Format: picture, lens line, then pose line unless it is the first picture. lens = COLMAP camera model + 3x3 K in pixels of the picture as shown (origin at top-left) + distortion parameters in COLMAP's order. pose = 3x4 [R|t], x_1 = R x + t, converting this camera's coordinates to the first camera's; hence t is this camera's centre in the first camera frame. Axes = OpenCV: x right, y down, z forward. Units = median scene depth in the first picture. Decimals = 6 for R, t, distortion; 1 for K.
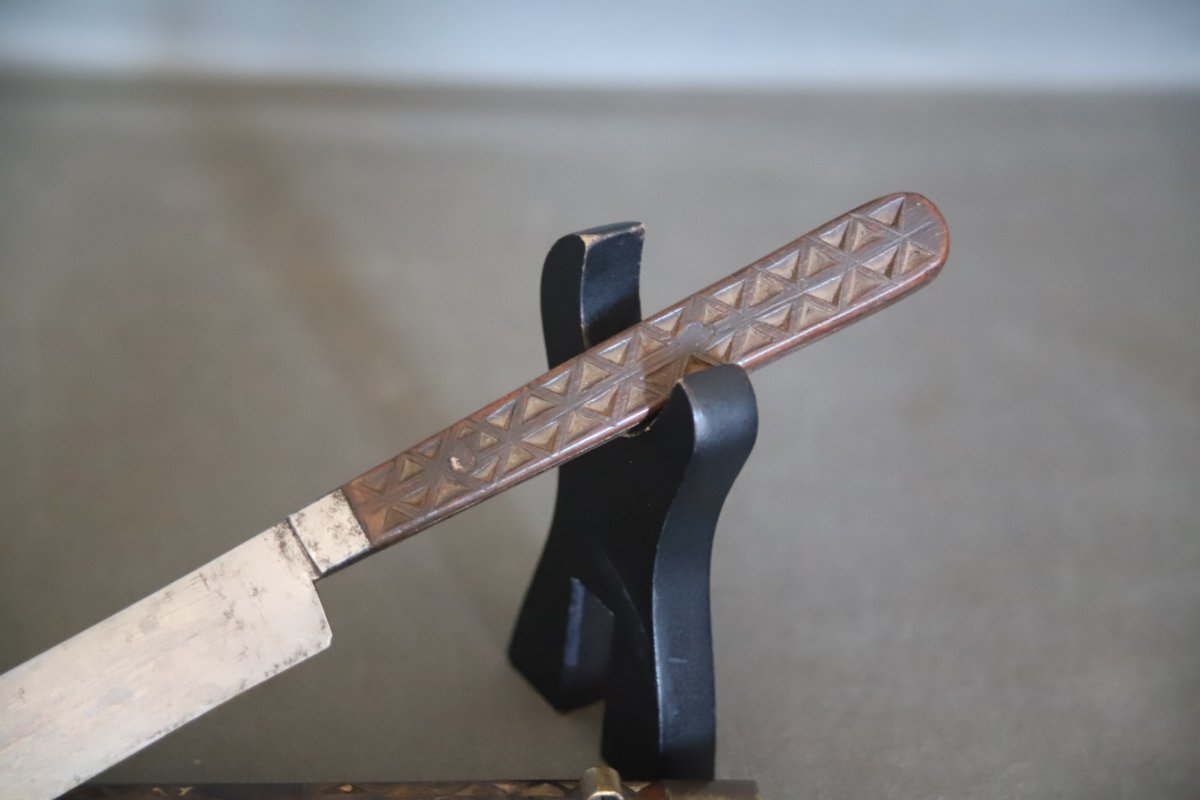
lens RADIAL K [[2336.2, 0, 600.0], [0, 2336.2, 400.0], [0, 0, 1]] dist [0.125030, 0.164189]
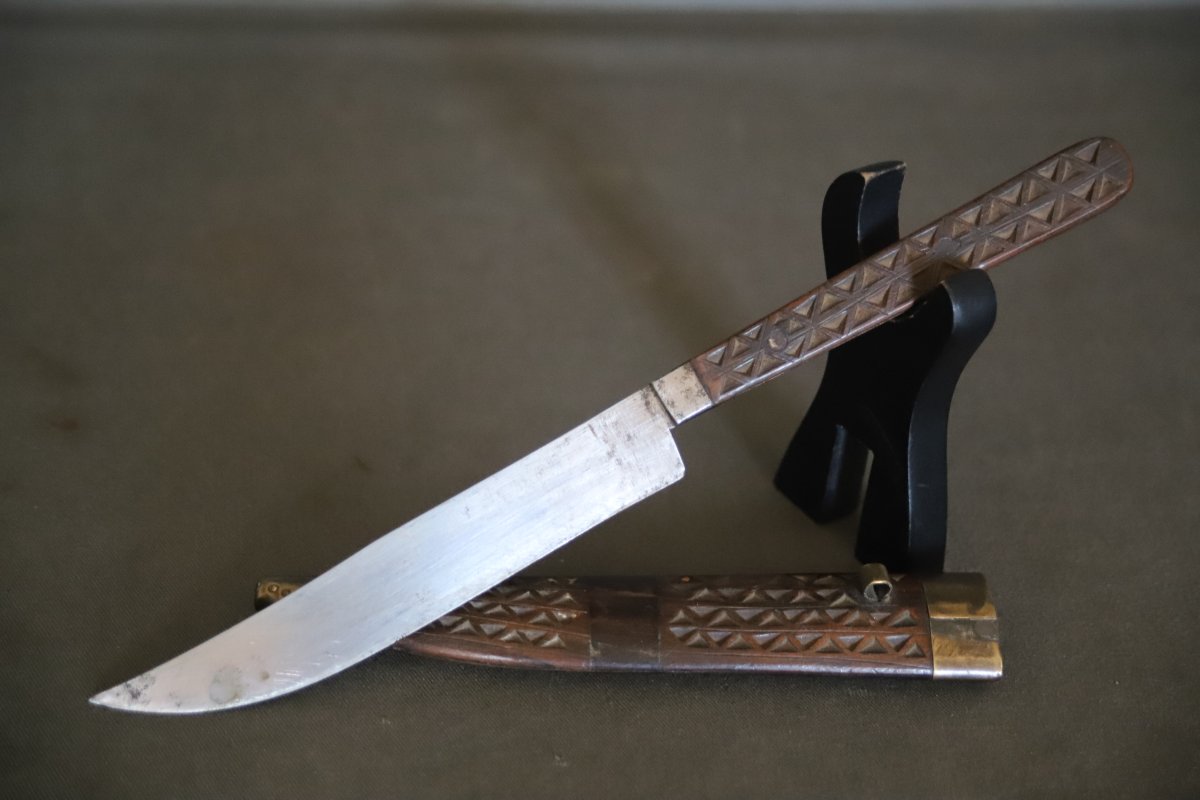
lens RADIAL K [[2185.4, 0, 600.0], [0, 2185.4, 400.0], [0, 0, 1]] dist [0.086412, 0.135164]
pose [[0.999970, -0.006675, 0.003837, -0.166586], [0.006370, 0.997194, 0.074587, -0.035356], [-0.004325, -0.074560, 0.997207, -0.271603]]
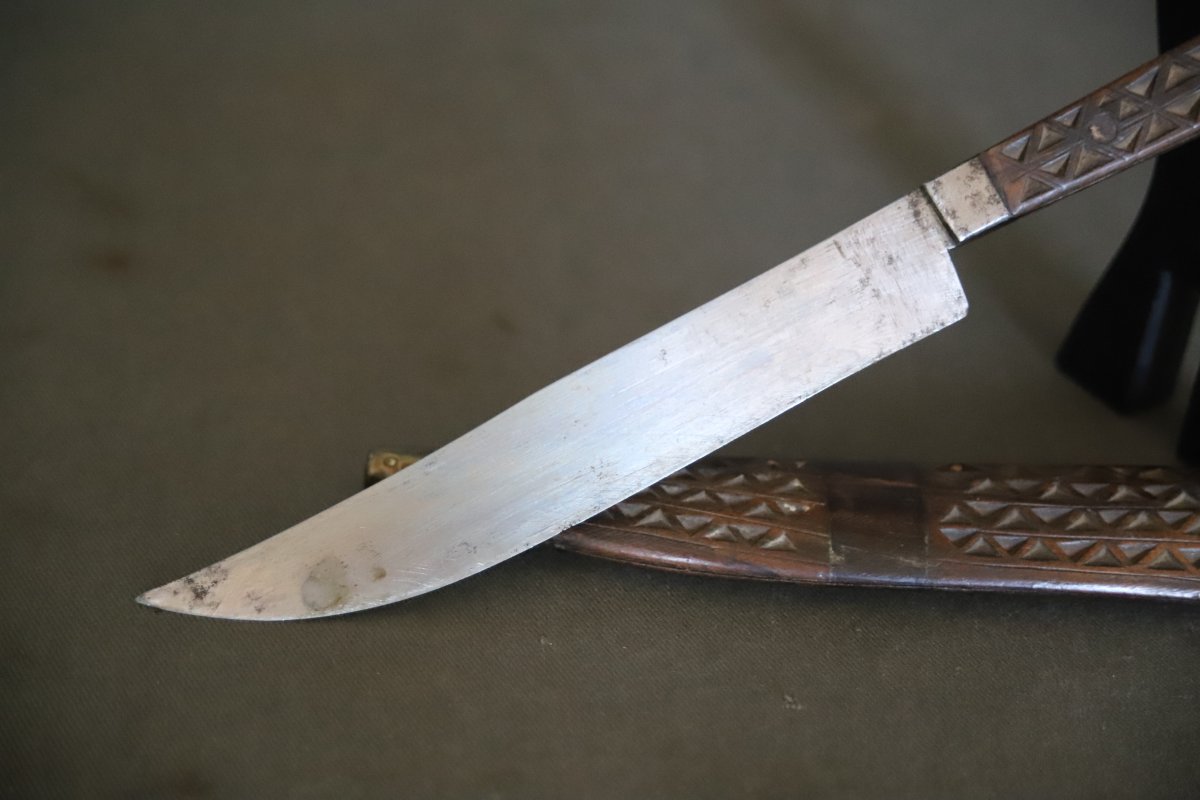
lens RADIAL K [[2336.2, 0, 600.0], [0, 2336.2, 400.0], [0, 0, 1]] dist [0.125030, 0.164189]
pose [[0.999456, 0.016388, -0.028609, -0.236620], [-0.014770, 0.998328, 0.055888, 0.086086], [0.029478, -0.055435, 0.998027, 0.012299]]
